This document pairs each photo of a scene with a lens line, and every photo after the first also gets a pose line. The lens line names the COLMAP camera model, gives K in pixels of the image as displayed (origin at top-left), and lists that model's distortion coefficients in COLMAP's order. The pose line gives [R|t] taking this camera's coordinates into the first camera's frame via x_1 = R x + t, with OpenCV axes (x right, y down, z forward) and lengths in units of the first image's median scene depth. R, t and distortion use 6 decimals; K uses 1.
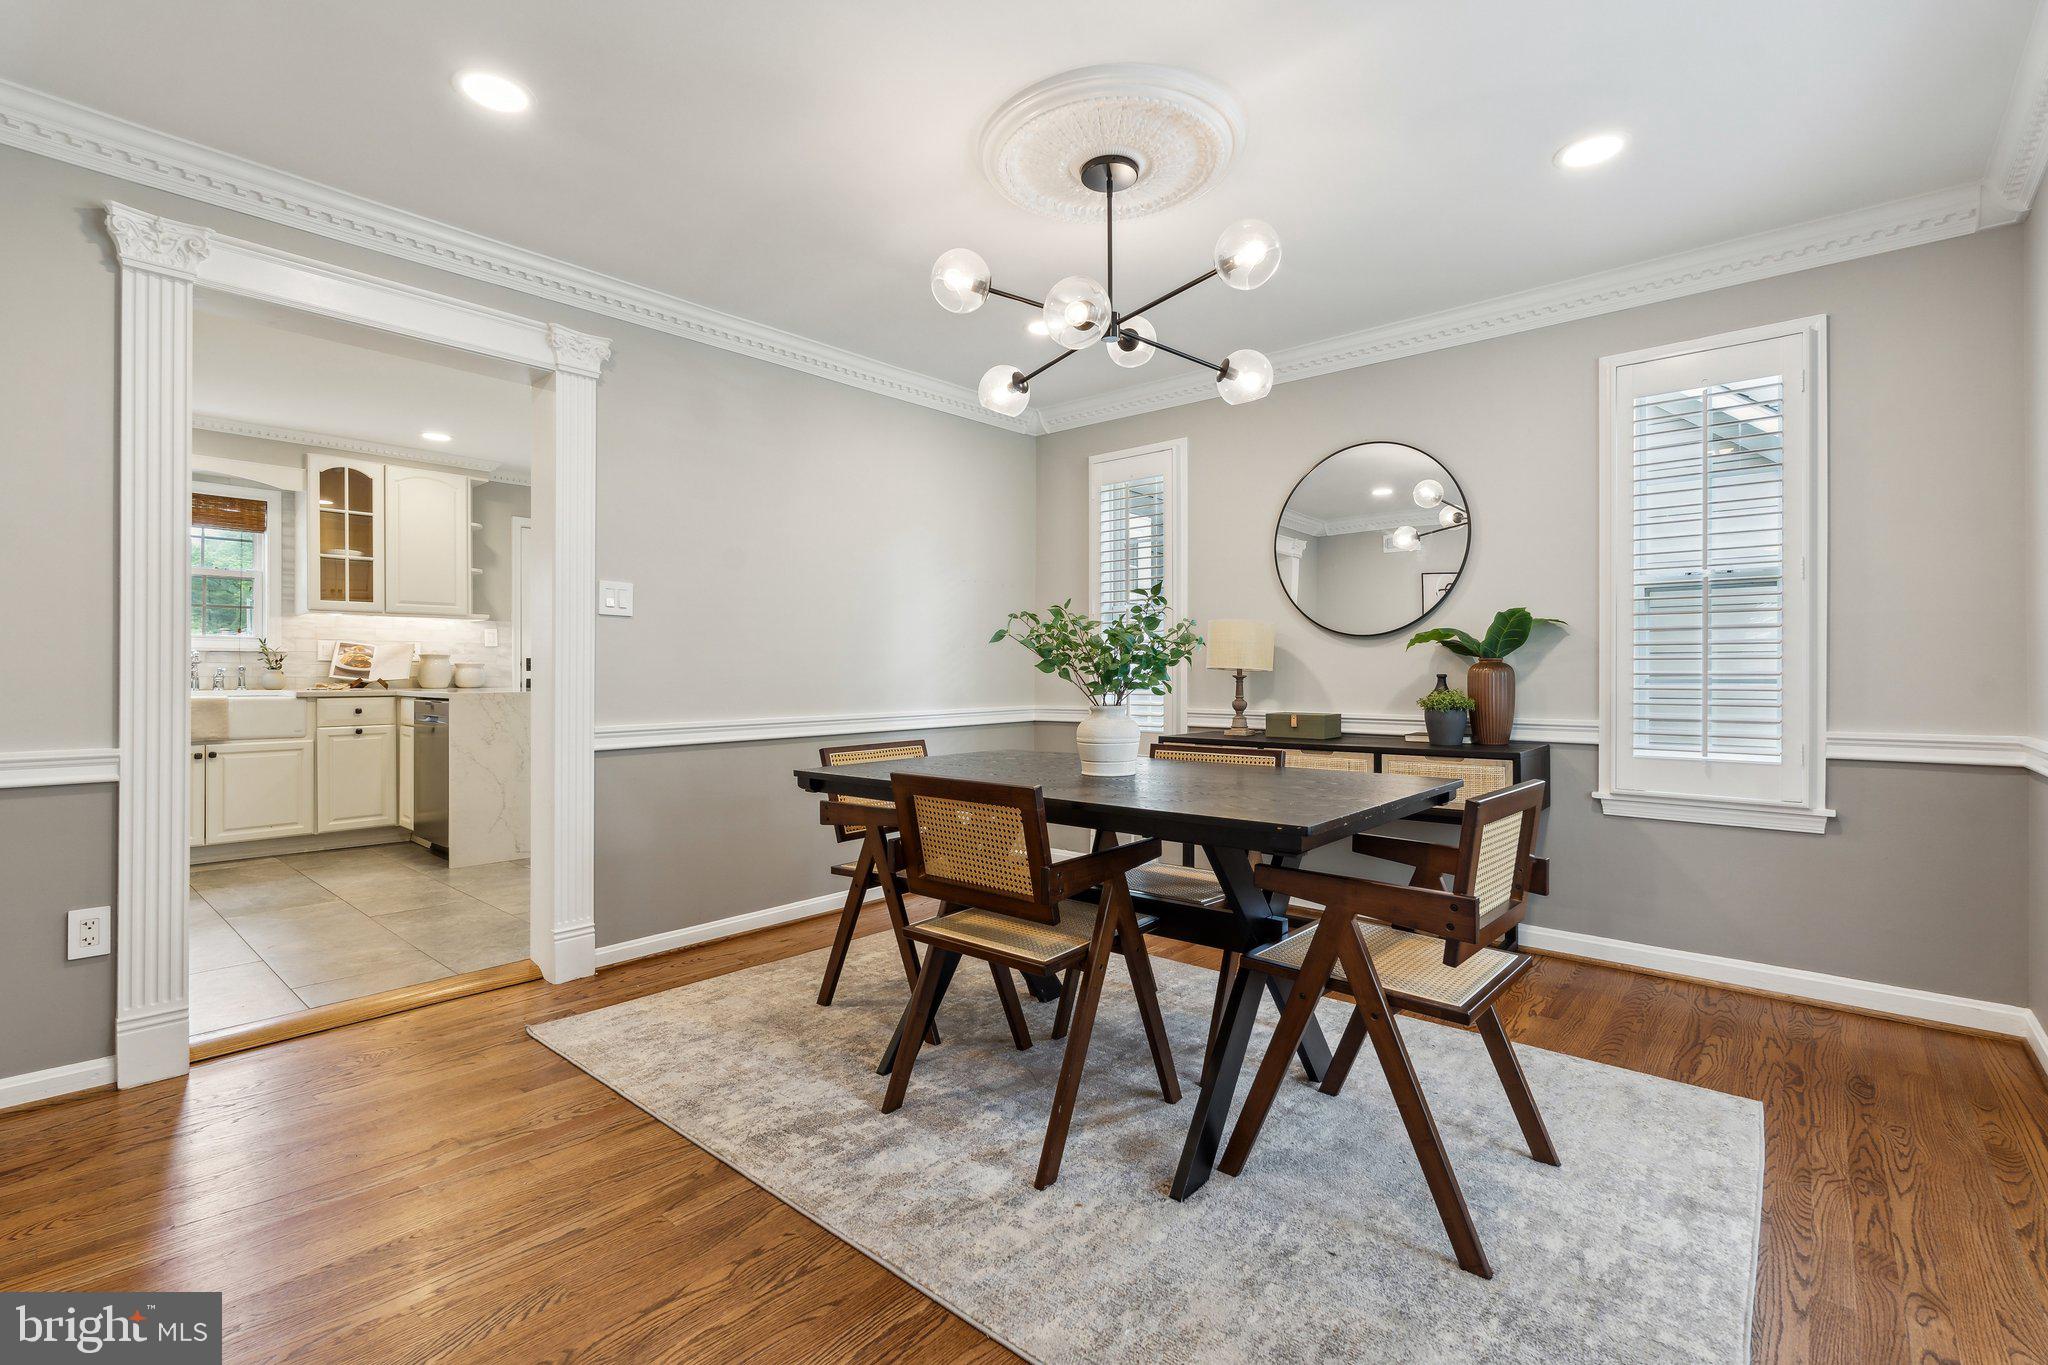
lens RADIAL K [[918.0, 0, 1012.8], [0, 918.0, 676.2], [0, 0, 1]] dist [-0.002067, 0.000255]
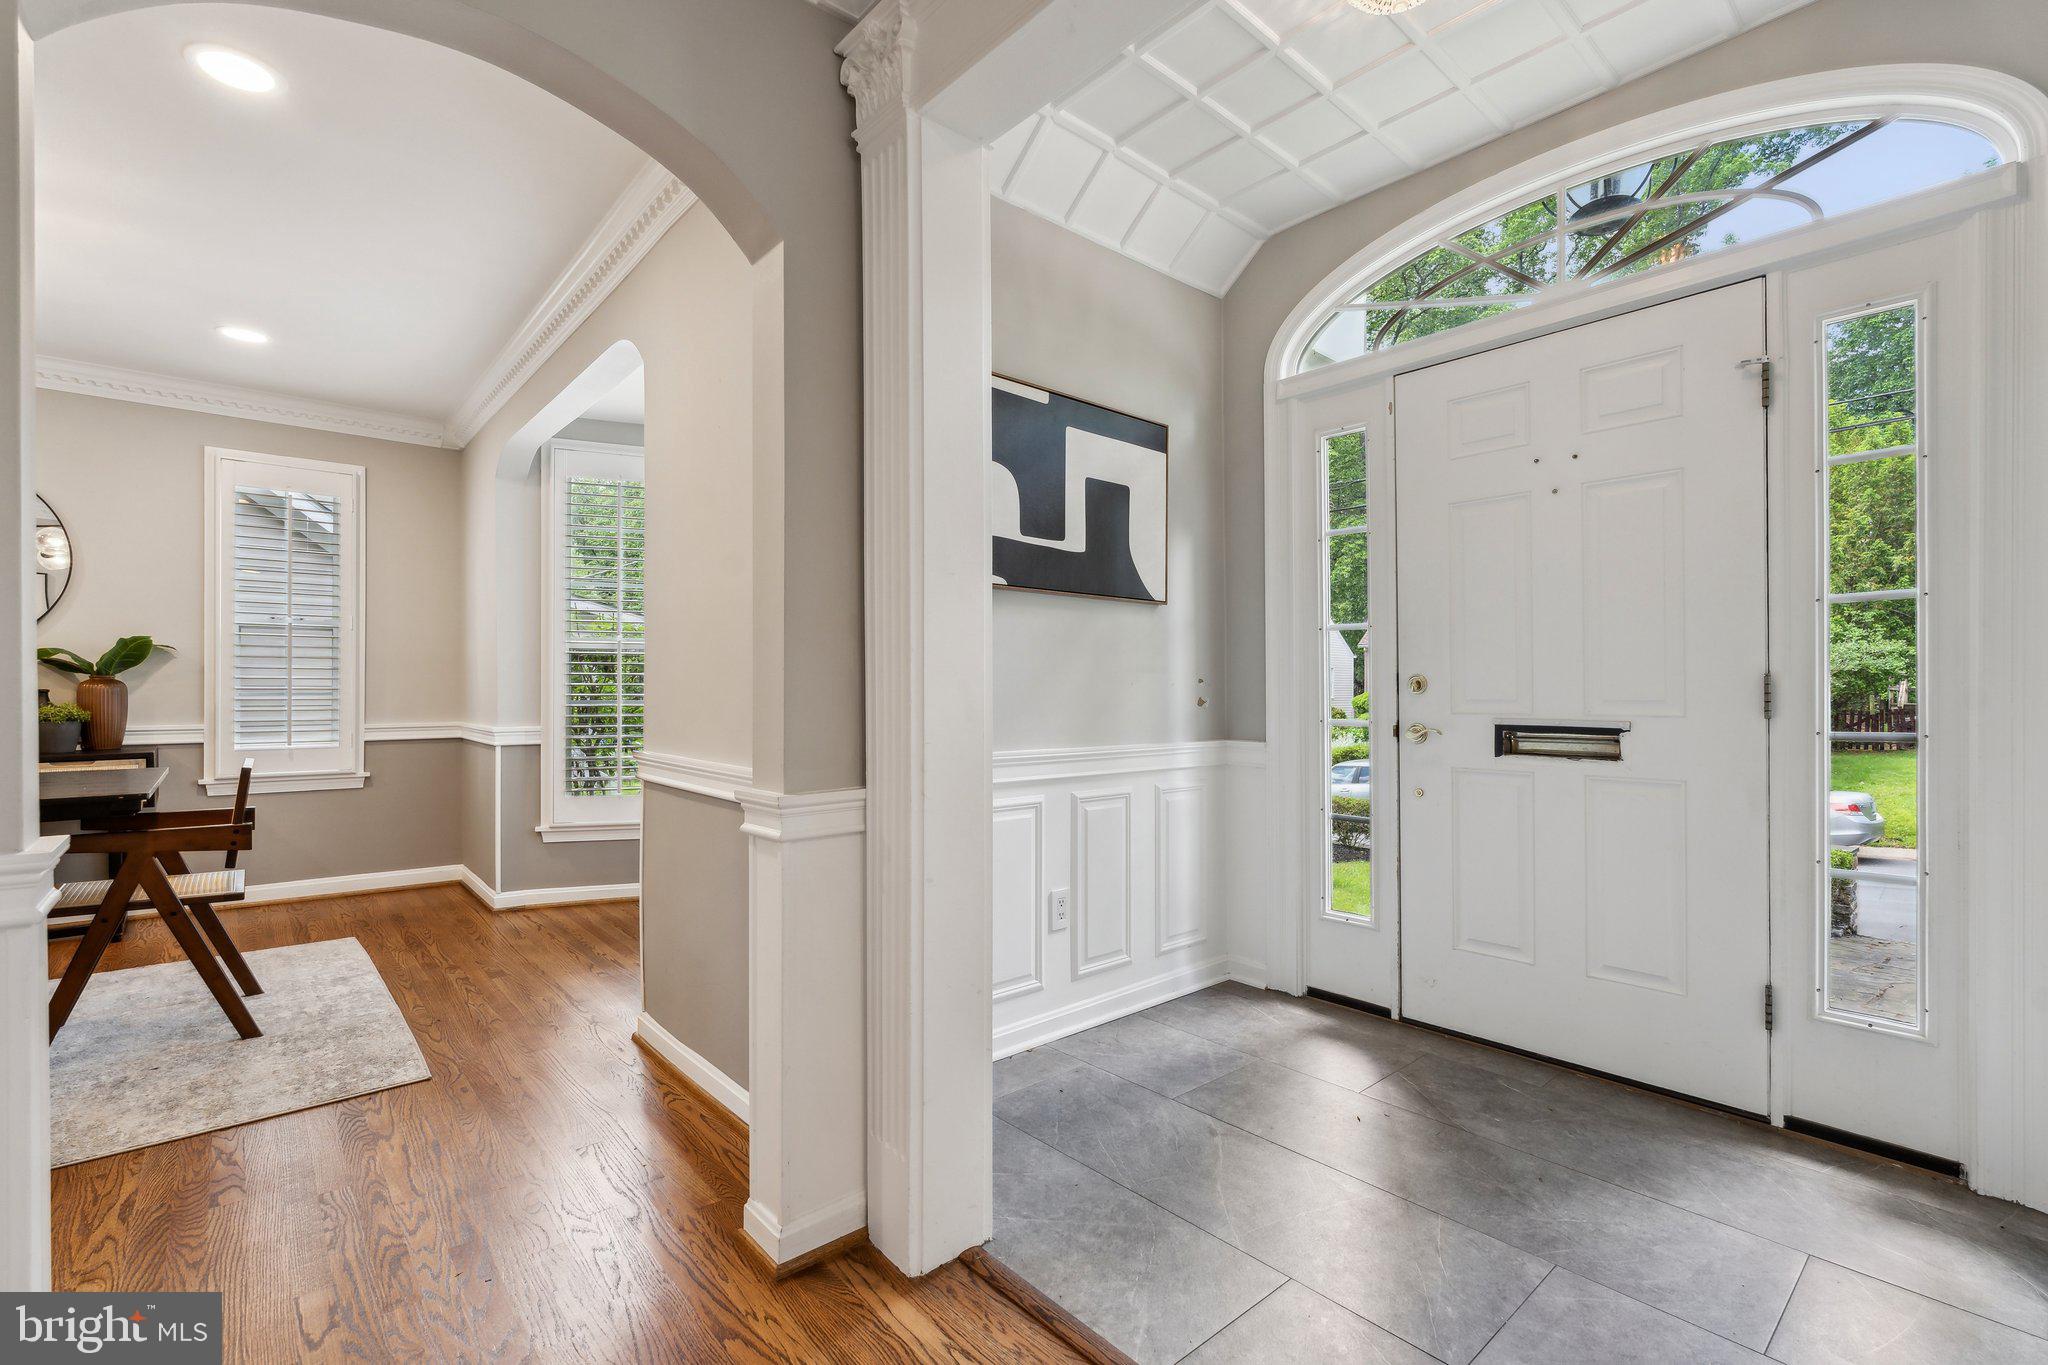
lens RADIAL K [[918.0, 0, 1021.2], [0, 918.0, 685.8], [0, 0, 1]] dist [-0.002067, 0.000255]
pose [[0.138059, 0.000839, 0.990424, -0.531565], [-0.002566, 0.999997, -0.000489, -0.010596], [-0.990421, -0.002474, 0.138061, -0.357672]]
